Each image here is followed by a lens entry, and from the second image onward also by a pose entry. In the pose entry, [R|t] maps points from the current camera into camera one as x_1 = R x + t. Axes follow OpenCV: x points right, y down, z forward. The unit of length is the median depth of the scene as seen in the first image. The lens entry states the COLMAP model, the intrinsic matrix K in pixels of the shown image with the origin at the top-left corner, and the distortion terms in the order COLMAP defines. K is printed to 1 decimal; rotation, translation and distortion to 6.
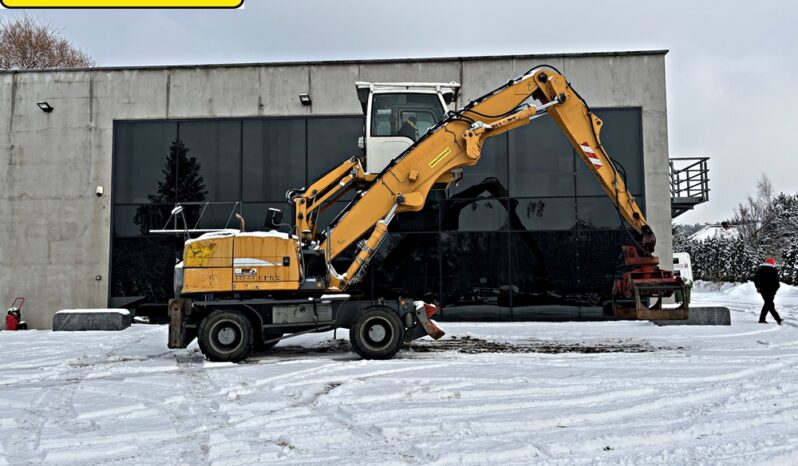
lens RADIAL K [[600.9, 0, 404.7], [0, 600.9, 227.8], [0, 0, 1]] dist [0.046052, -0.043787]
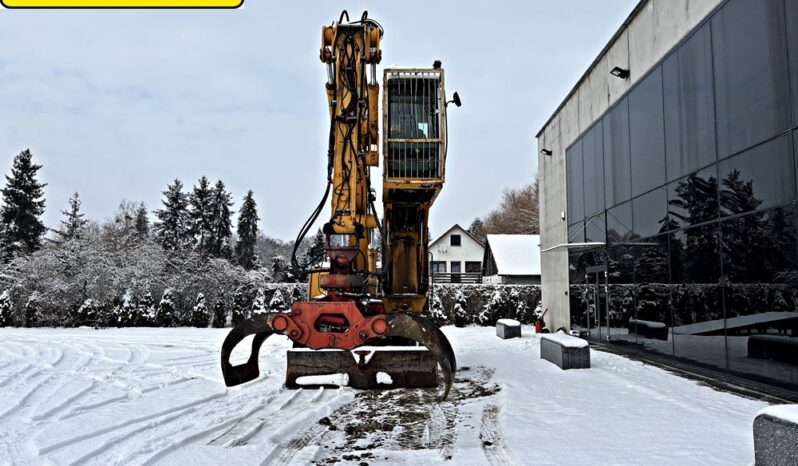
lens RADIAL K [[600.9, 0, 402.9], [0, 600.9, 243.2], [0, 0, 1]] dist [0.046052, -0.043787]
pose [[0.042438, -0.072983, -0.996430, 0.707205], [0.093962, 0.993199, -0.068745, 0.046503], [0.994671, -0.090710, 0.049007, 0.763850]]
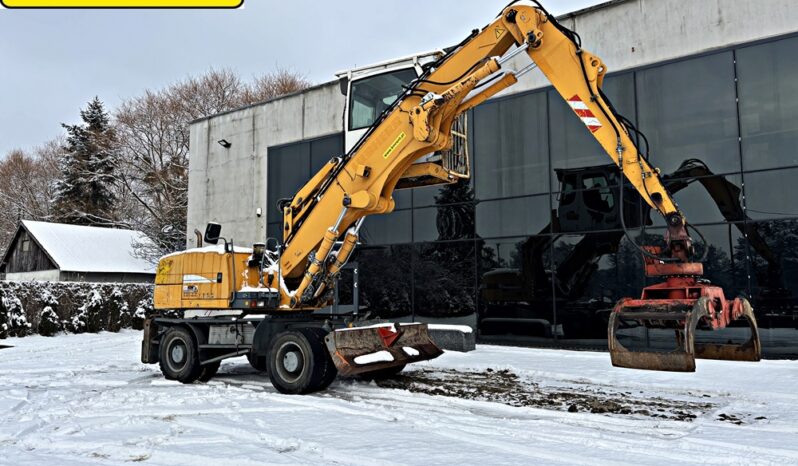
lens RADIAL K [[600.9, 0, 397.2], [0, 600.9, 228.5], [0, 0, 1]] dist [0.046052, -0.043787]
pose [[0.840569, -0.053968, -0.539009, 0.364439], [0.048174, 0.998530, -0.024850, 0.010589], [0.539558, -0.005078, 0.841933, 0.240730]]
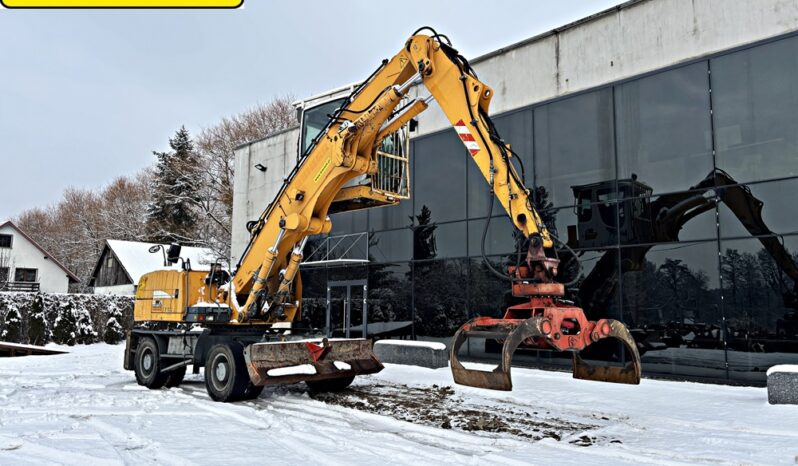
lens RADIAL K [[600.9, 0, 396.5], [0, 600.9, 233.2], [0, 0, 1]] dist [0.046052, -0.043787]
pose [[0.737704, -0.069881, -0.671498, 0.524962], [0.047674, 0.997538, -0.051437, 0.015703], [0.673439, 0.005932, 0.739219, 0.325859]]
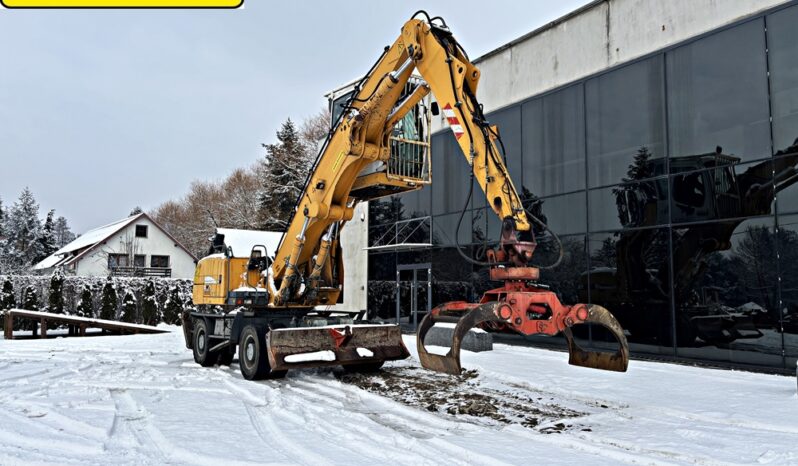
lens RADIAL K [[600.9, 0, 405.5], [0, 600.9, 231.7], [0, 0, 1]] dist [0.046052, -0.043787]
pose [[0.598853, -0.066301, -0.798110, 0.606119], [0.064249, 0.997332, -0.034642, 0.019257], [0.798277, -0.030532, 0.601516, 0.404546]]
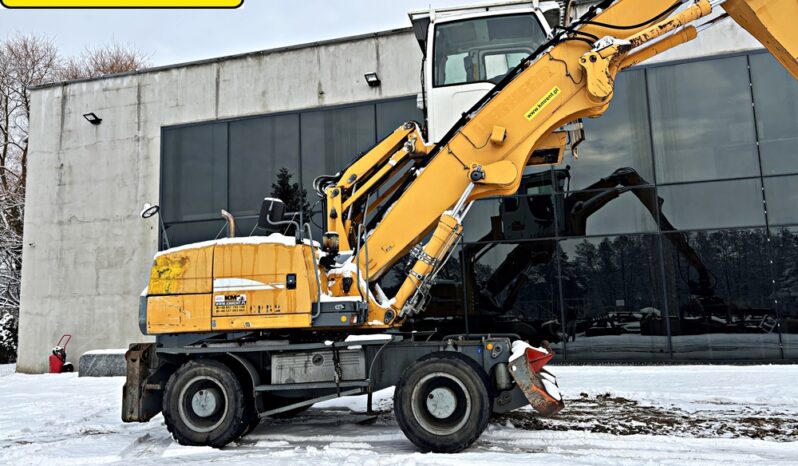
lens RADIAL K [[600.9, 0, 396.1], [0, 600.9, 226.9], [0, 0, 1]] dist [0.046052, -0.043787]
pose [[0.975960, -0.049017, -0.212365, 0.028300], [0.040199, 0.998149, -0.045645, 0.021713], [0.214209, 0.036011, 0.976124, 0.279937]]
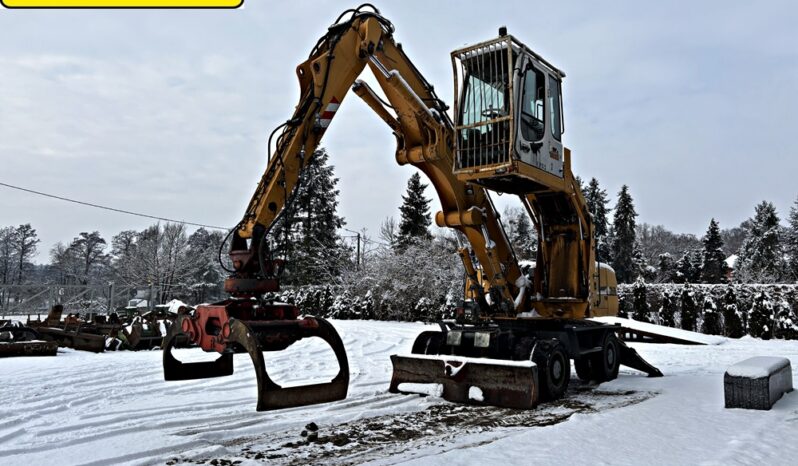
lens RADIAL K [[600.9, 0, 399.2], [0, 600.9, 227.1], [0, 0, 1]] dist [0.046052, -0.043787]
pose [[-0.597555, -0.078322, -0.797993, 0.561789], [0.076208, 0.985165, -0.153759, 0.071444], [0.798198, -0.152692, -0.582722, 1.074389]]
